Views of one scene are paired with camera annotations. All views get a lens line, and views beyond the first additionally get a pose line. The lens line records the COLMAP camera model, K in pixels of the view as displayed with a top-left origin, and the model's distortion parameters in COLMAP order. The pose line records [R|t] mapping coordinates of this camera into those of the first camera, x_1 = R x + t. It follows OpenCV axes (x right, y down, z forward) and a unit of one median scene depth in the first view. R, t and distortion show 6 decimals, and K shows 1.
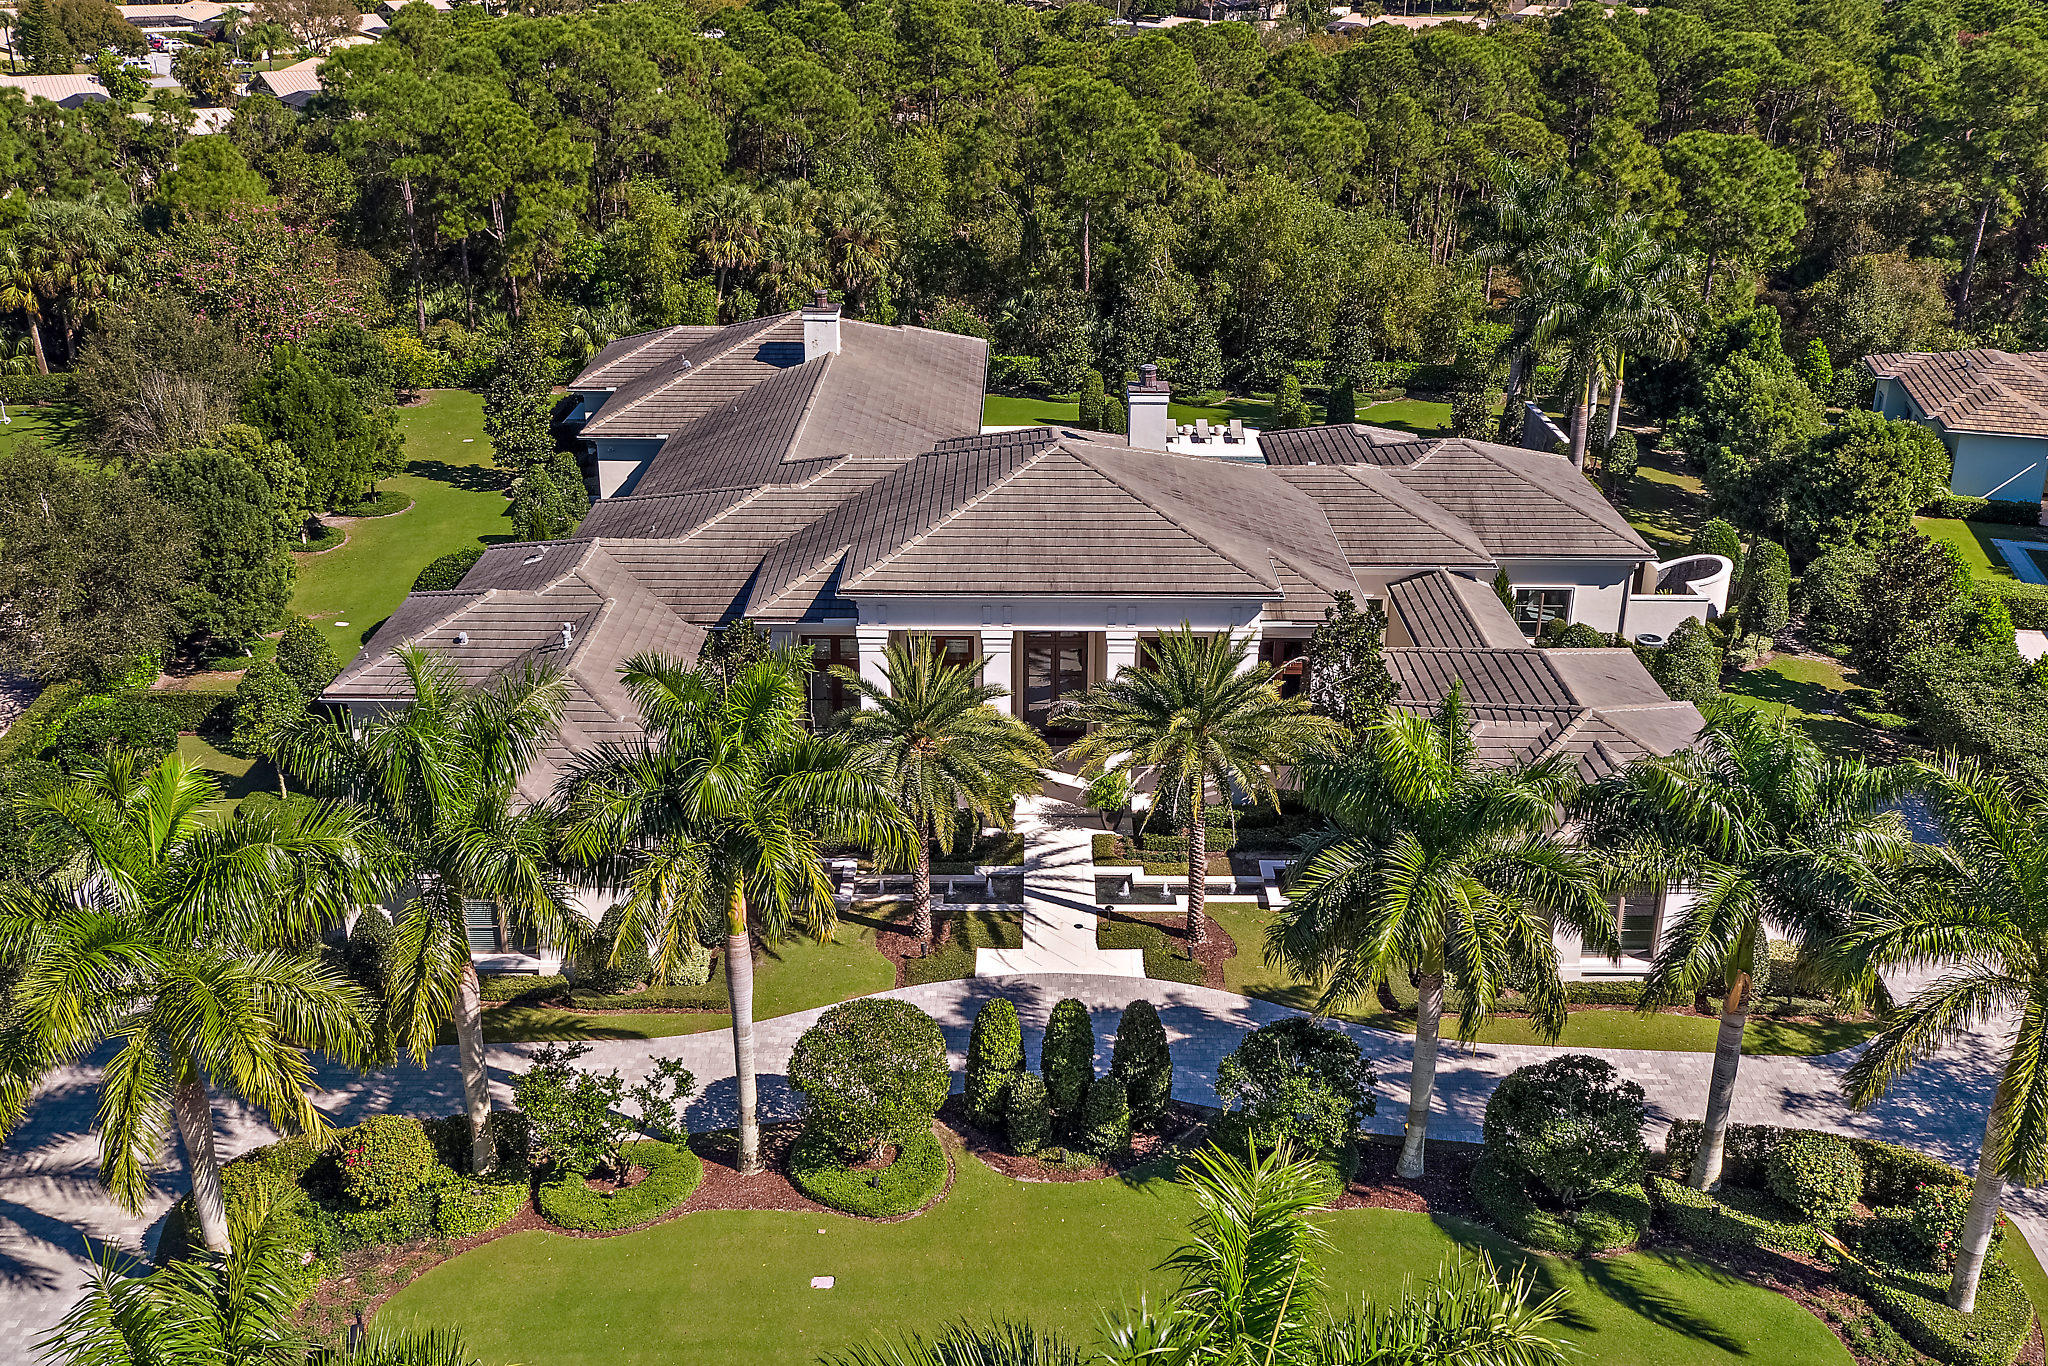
lens RADIAL K [[1829.2, 0, 1024.0], [0, 1829.2, 683.0], [0, 0, 1]] dist [0.002303, 0.006757]
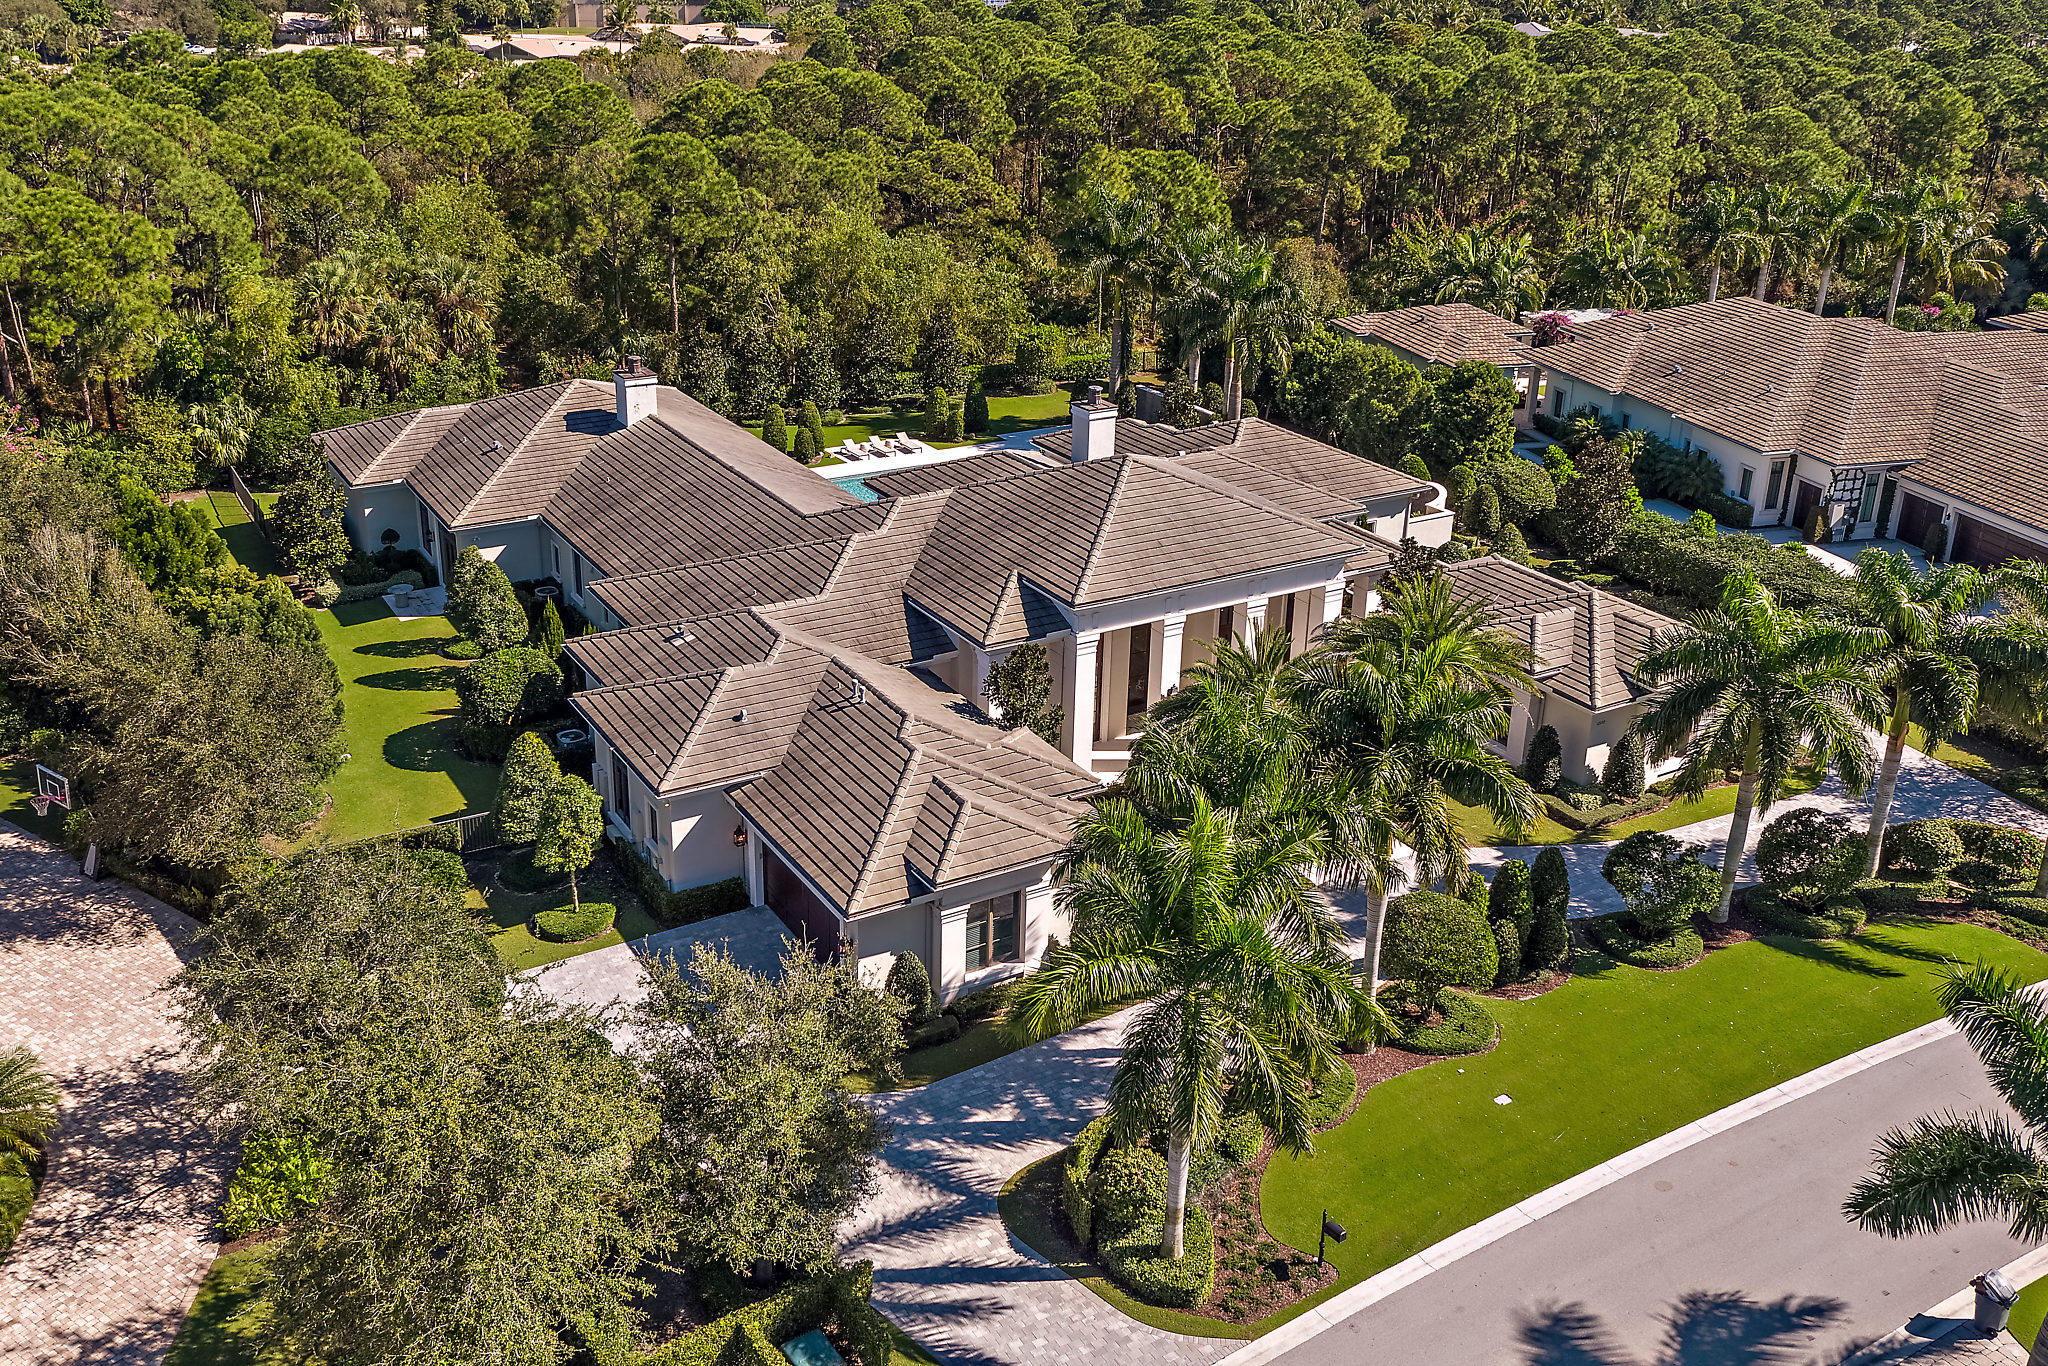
lens RADIAL K [[1795.8, 0, 1024.0], [0, 1795.8, 683.0], [0, 0, 1]] dist [0.003158, -0.003656]
pose [[0.863418, -0.193722, 0.465813, -0.485524], [0.192186, 0.980015, 0.051337, -0.048669], [-0.466449, 0.045197, 0.883393, 0.007934]]
